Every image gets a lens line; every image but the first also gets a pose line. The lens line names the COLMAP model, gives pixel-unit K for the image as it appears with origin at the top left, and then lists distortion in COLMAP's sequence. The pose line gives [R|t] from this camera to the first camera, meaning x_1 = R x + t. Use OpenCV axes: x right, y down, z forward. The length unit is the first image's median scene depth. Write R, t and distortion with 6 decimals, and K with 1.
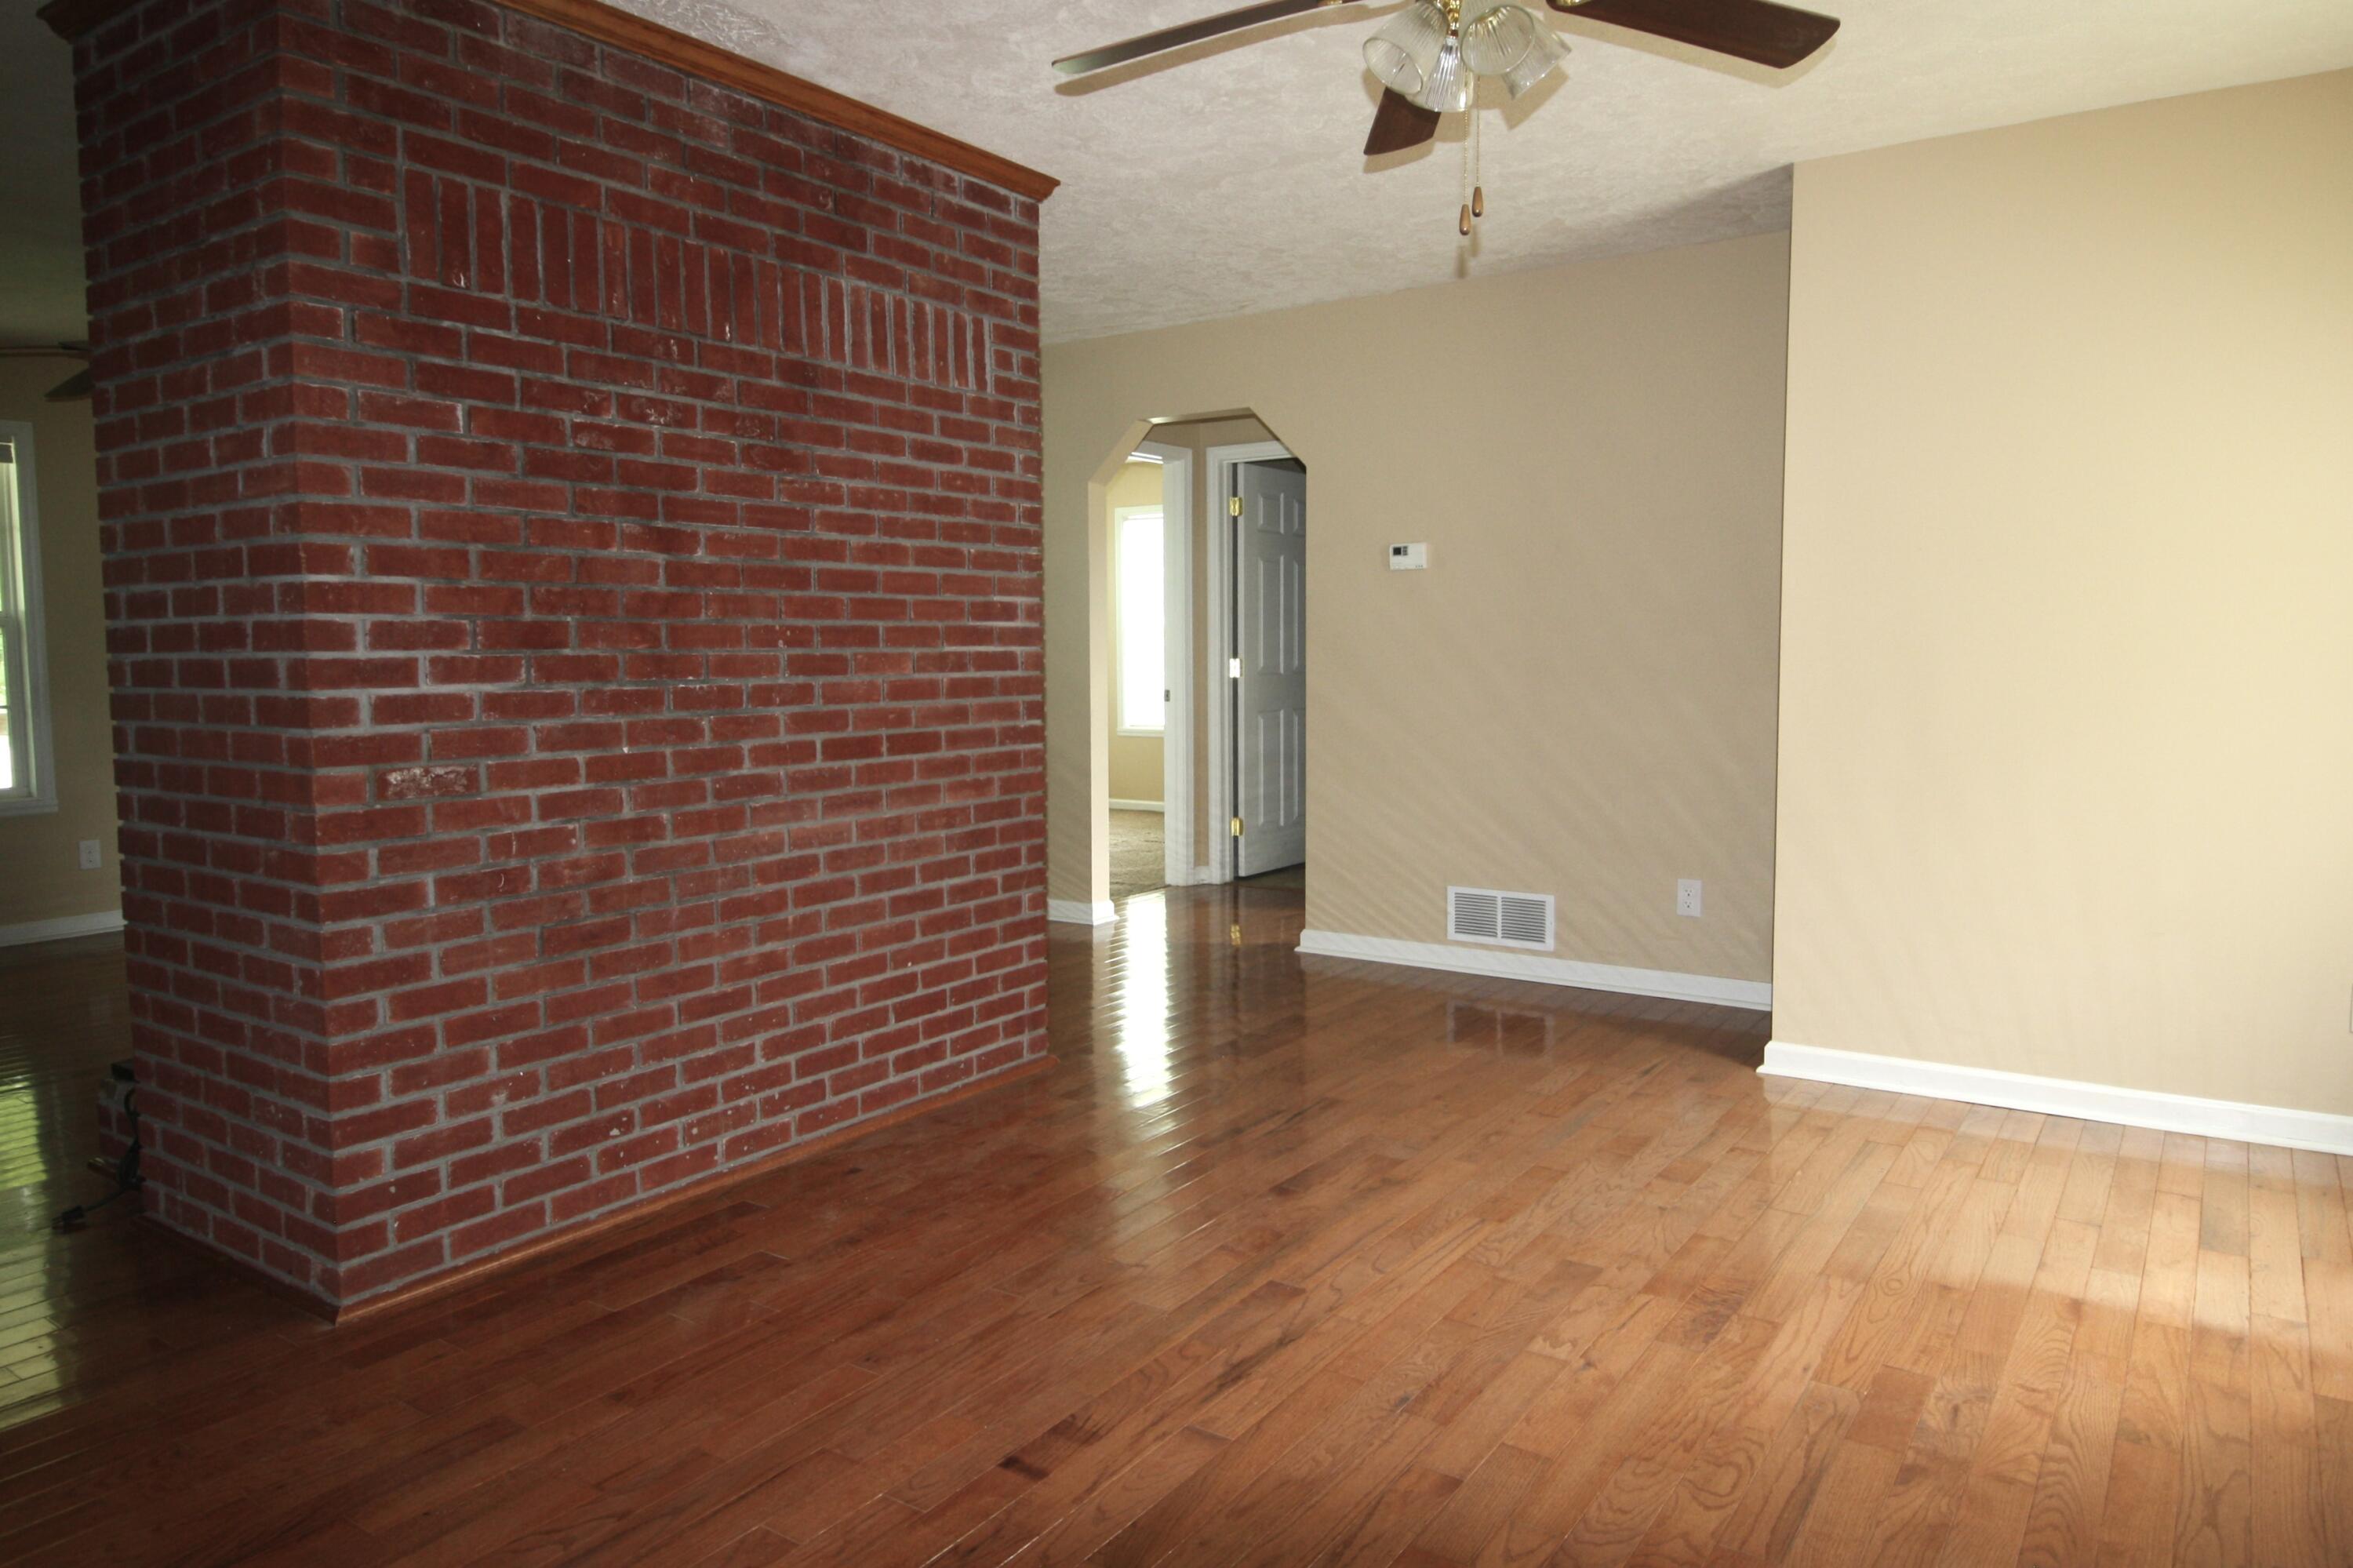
lens RADIAL K [[1496.7, 0, 1193.1], [0, 1496.7, 773.0], [0, 0, 1]] dist [0.029895, -0.032699]
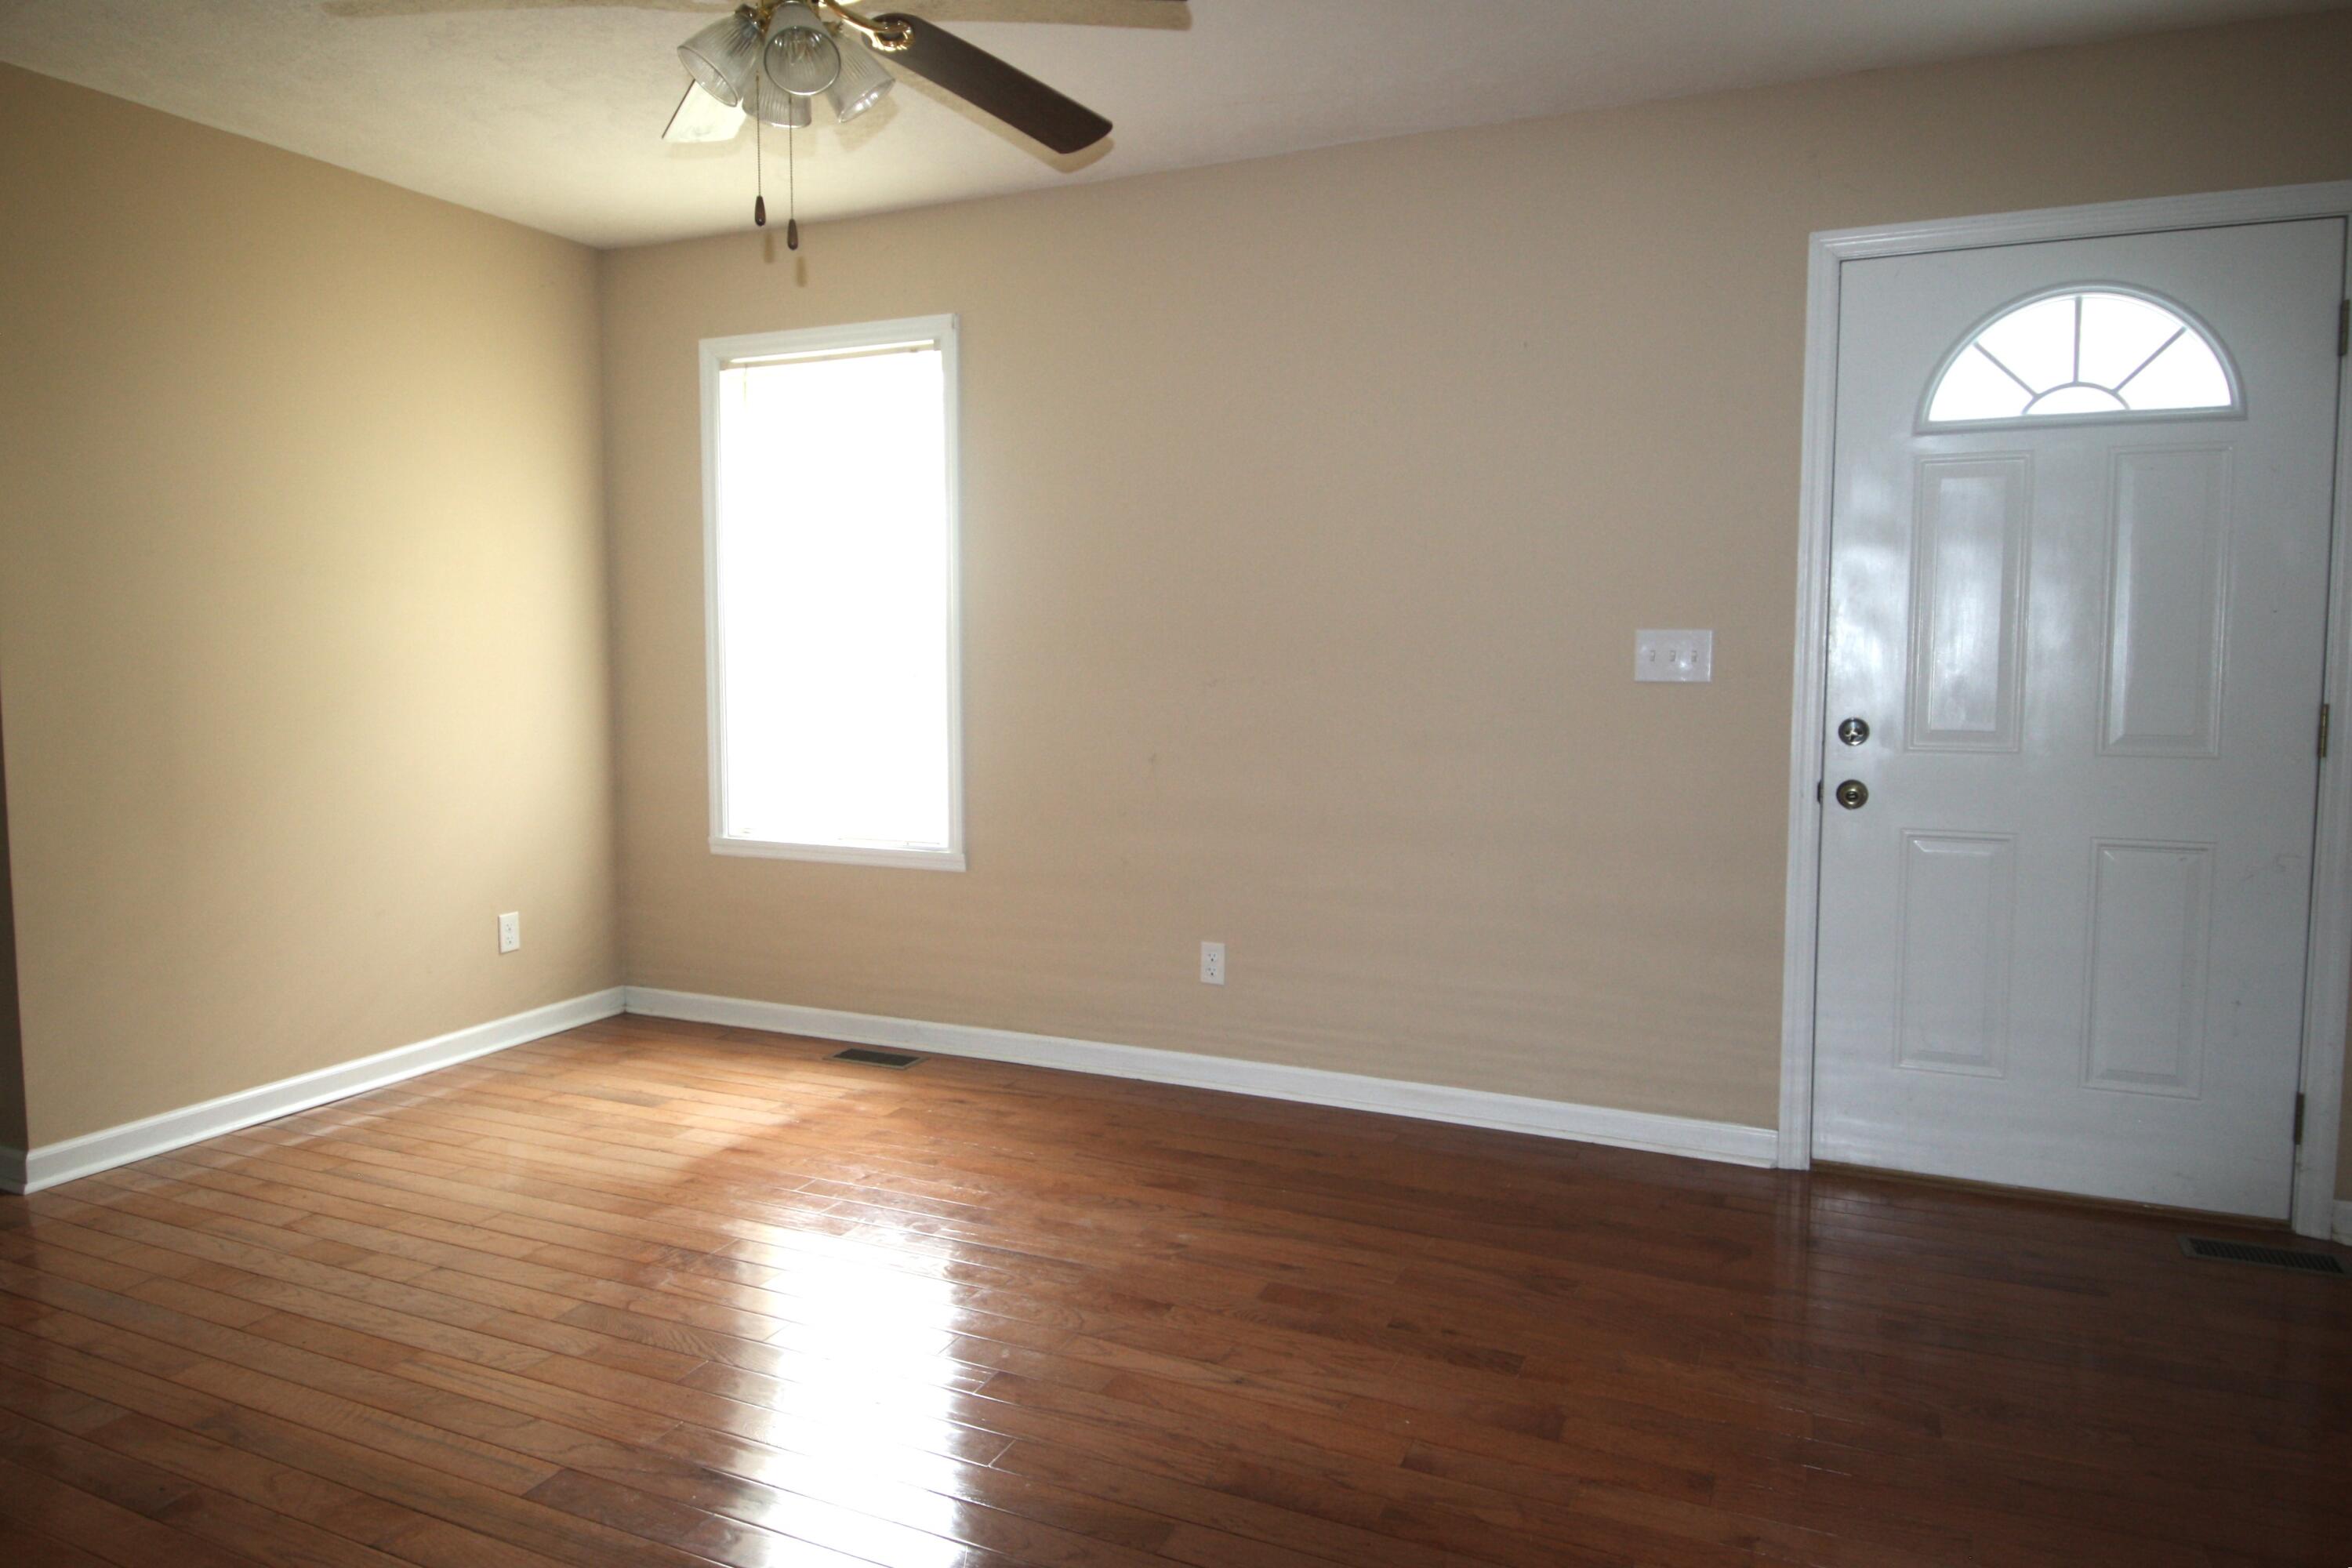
lens RADIAL K [[1448.3, 0, 1201.4], [0, 1448.3, 762.6], [0, 0, 1]] dist [0.010893, -0.006034]
pose [[-0.188480, -0.064898, 0.979930, -0.585513], [0.079527, 0.993529, 0.081095, -0.047454], [-0.978852, 0.093216, -0.182099, 0.641577]]
